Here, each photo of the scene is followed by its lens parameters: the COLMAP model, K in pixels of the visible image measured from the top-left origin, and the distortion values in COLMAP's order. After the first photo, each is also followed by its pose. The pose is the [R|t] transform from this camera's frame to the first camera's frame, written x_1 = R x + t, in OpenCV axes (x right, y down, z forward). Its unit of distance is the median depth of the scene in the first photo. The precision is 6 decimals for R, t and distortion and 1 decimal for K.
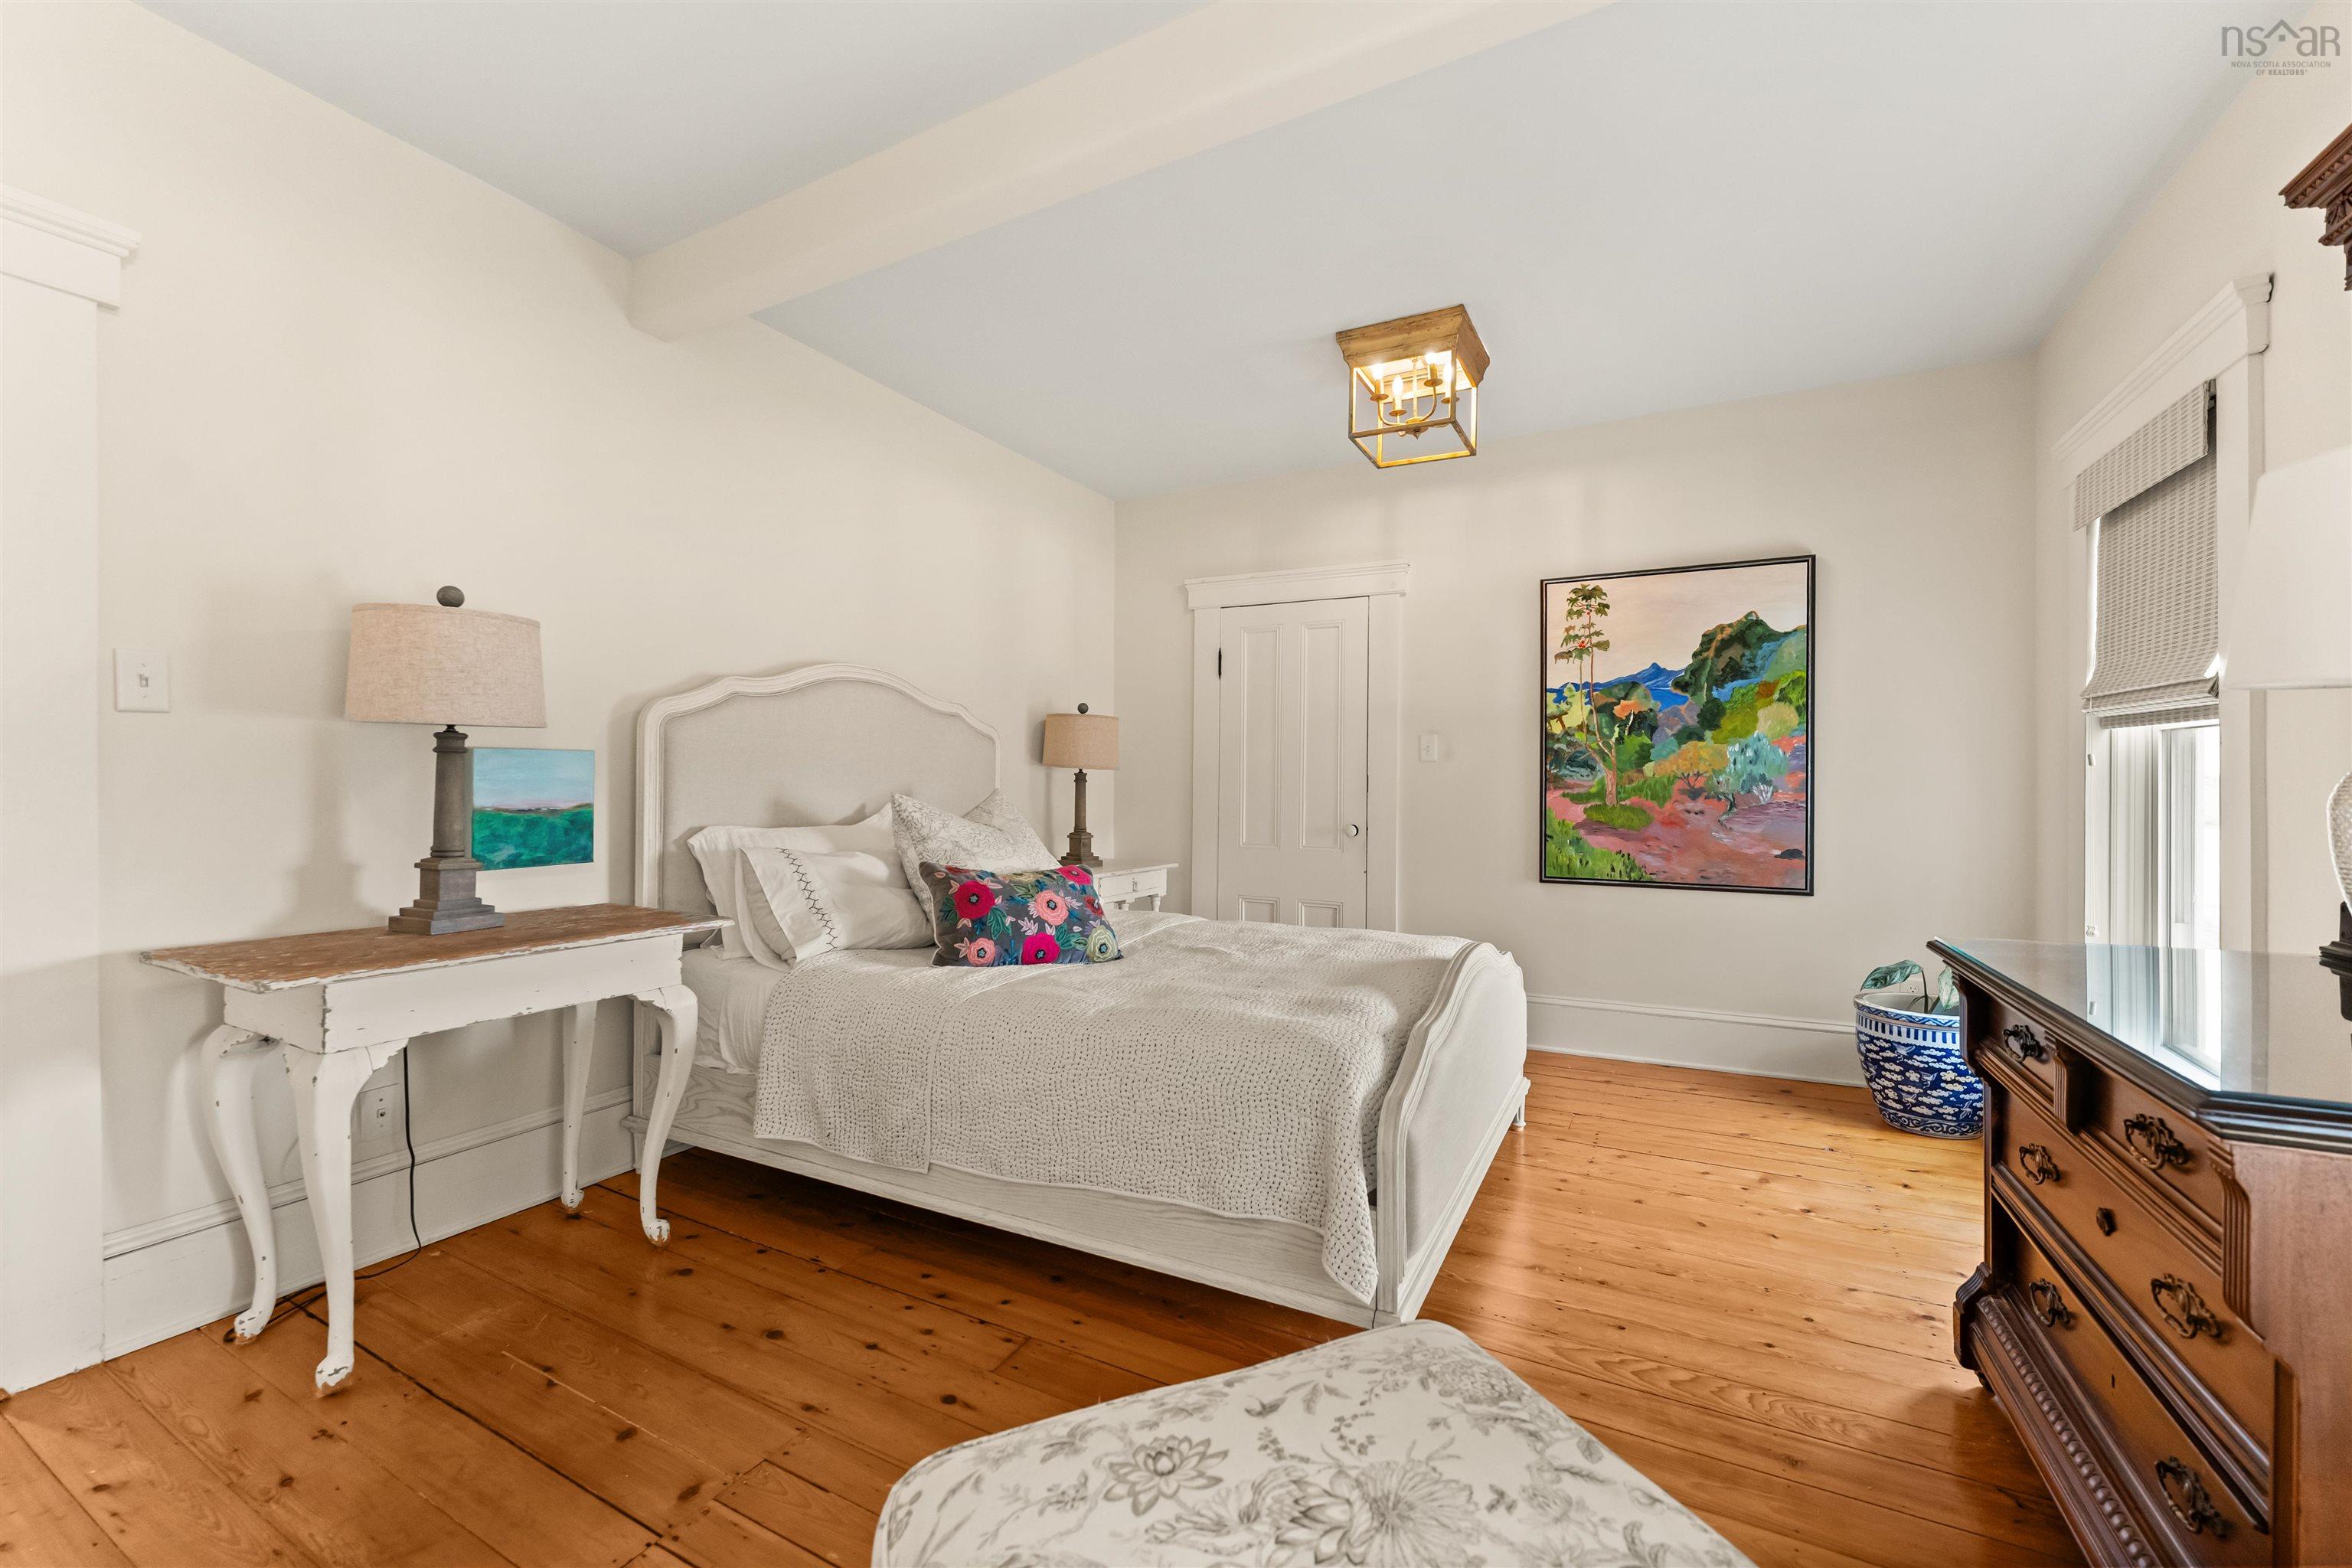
lens RADIAL K [[956.4, 0, 1171.0], [0, 956.4, 766.1], [0, 0, 1]] dist [0.000329, -0.000025]
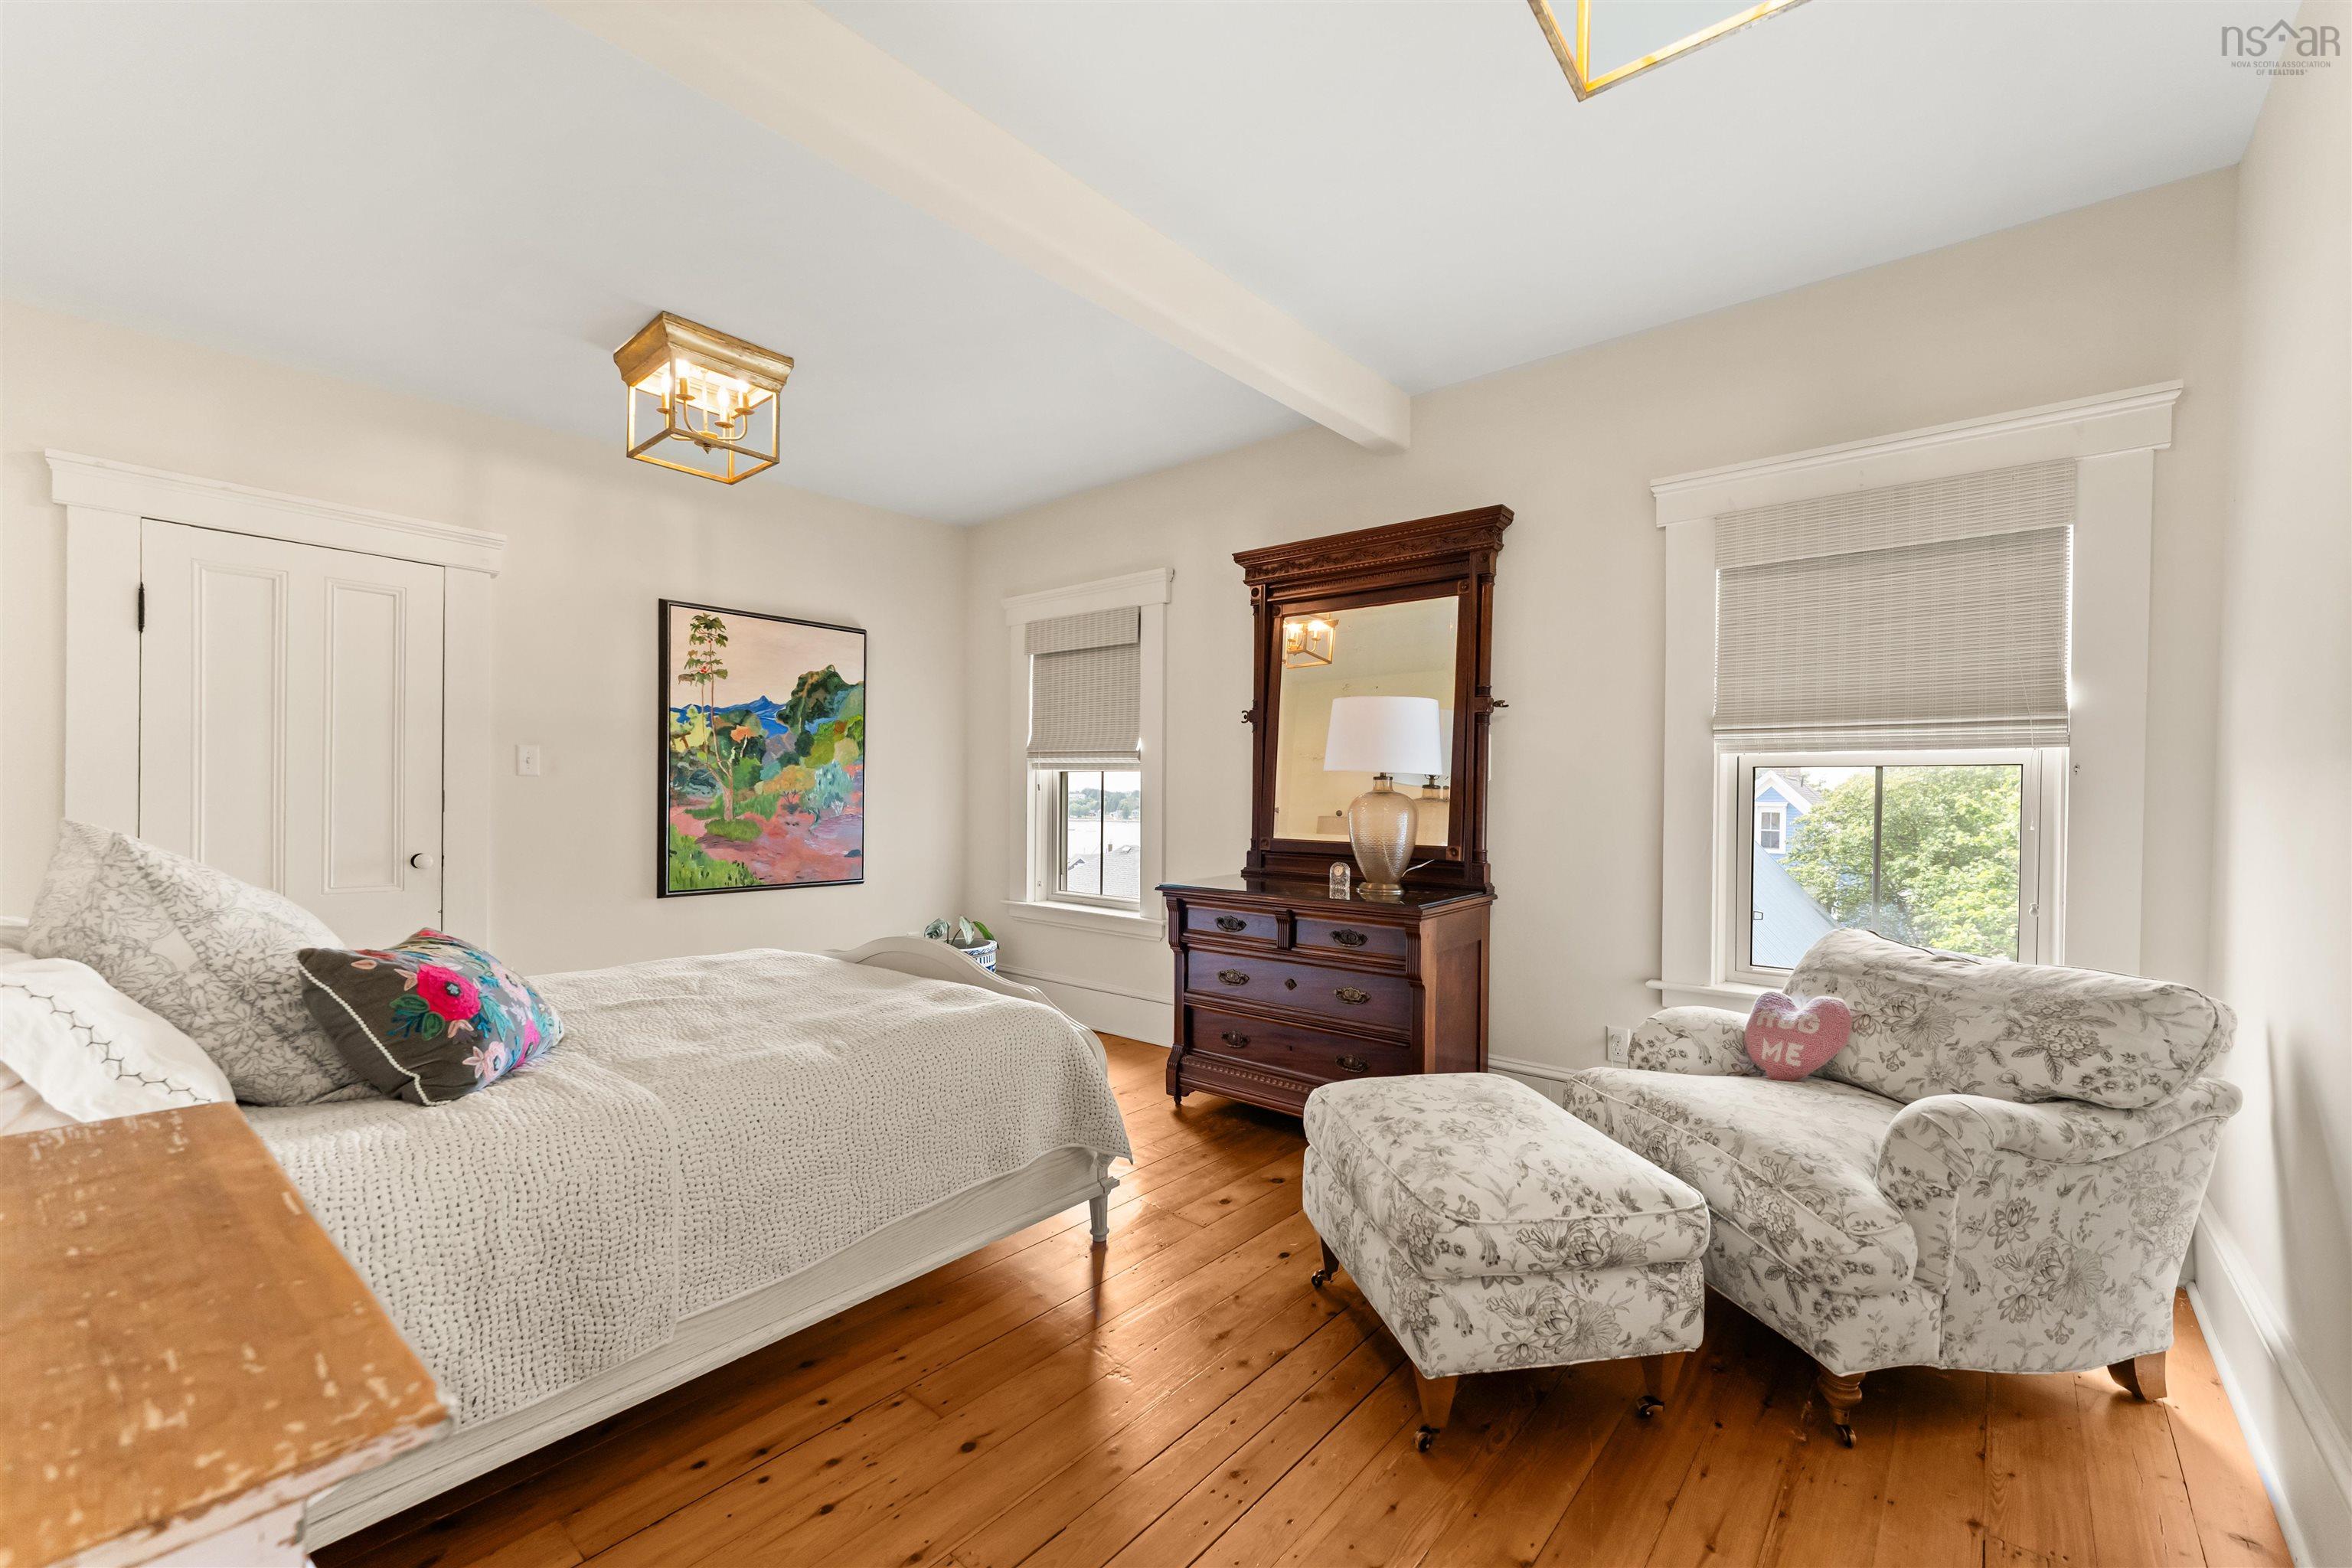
lens RADIAL K [[956.4, 0, 1169.7], [0, 956.4, 787.9], [0, 0, 1]] dist [-0.000371, 0.000044]
pose [[0.215449, 0.006533, 0.976493, -0.518674], [-0.021167, 0.999774, -0.002019, -0.004826], [-0.976286, -0.020234, 0.215538, 0.273664]]
